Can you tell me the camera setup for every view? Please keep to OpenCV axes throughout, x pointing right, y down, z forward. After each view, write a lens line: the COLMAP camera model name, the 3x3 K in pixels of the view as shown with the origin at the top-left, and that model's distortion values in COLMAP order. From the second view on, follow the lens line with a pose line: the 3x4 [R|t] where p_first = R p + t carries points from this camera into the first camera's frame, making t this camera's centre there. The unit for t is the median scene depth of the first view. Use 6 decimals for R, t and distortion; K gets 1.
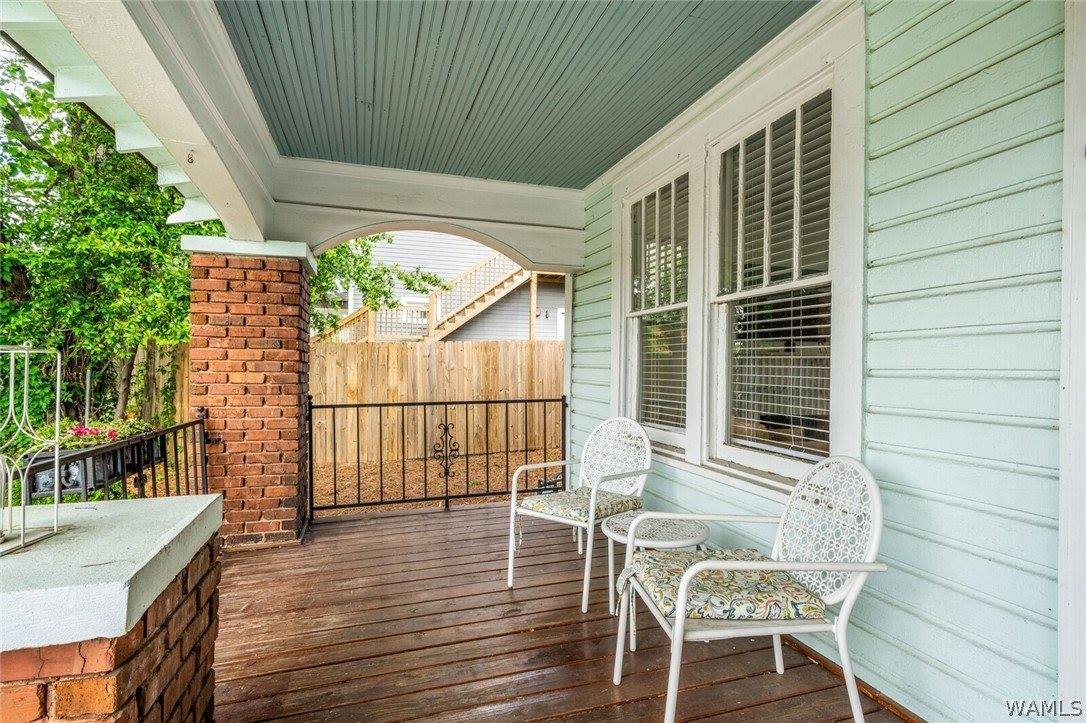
lens RADIAL K [[536.0, 0, 543.0], [0, 536.0, 361.5], [0, 0, 1]] dist [-0.000463, -0.000063]
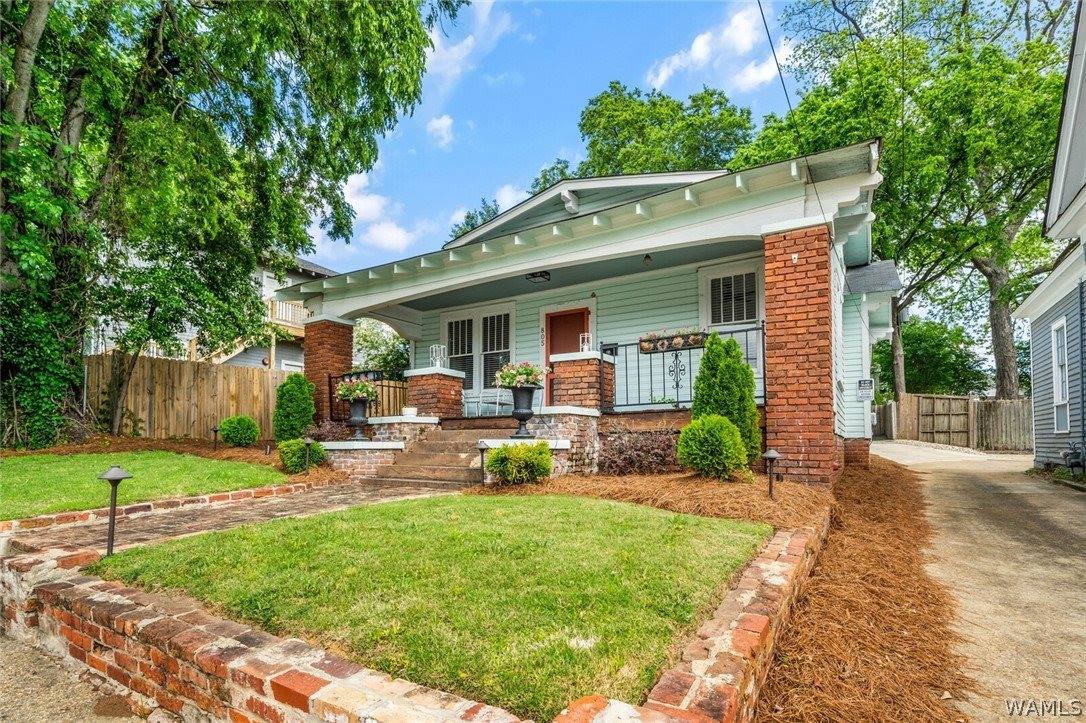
lens RADIAL K [[536.0, 0, 543.0], [0, 536.0, 361.5], [0, 0, 1]] dist [-0.000463, -0.000063]
pose [[0.781297, 0.080882, 0.618896, -1.619951], [0.002953, 0.991078, -0.133250, 0.439286], [-0.624152, 0.105936, 0.774088, -2.157954]]
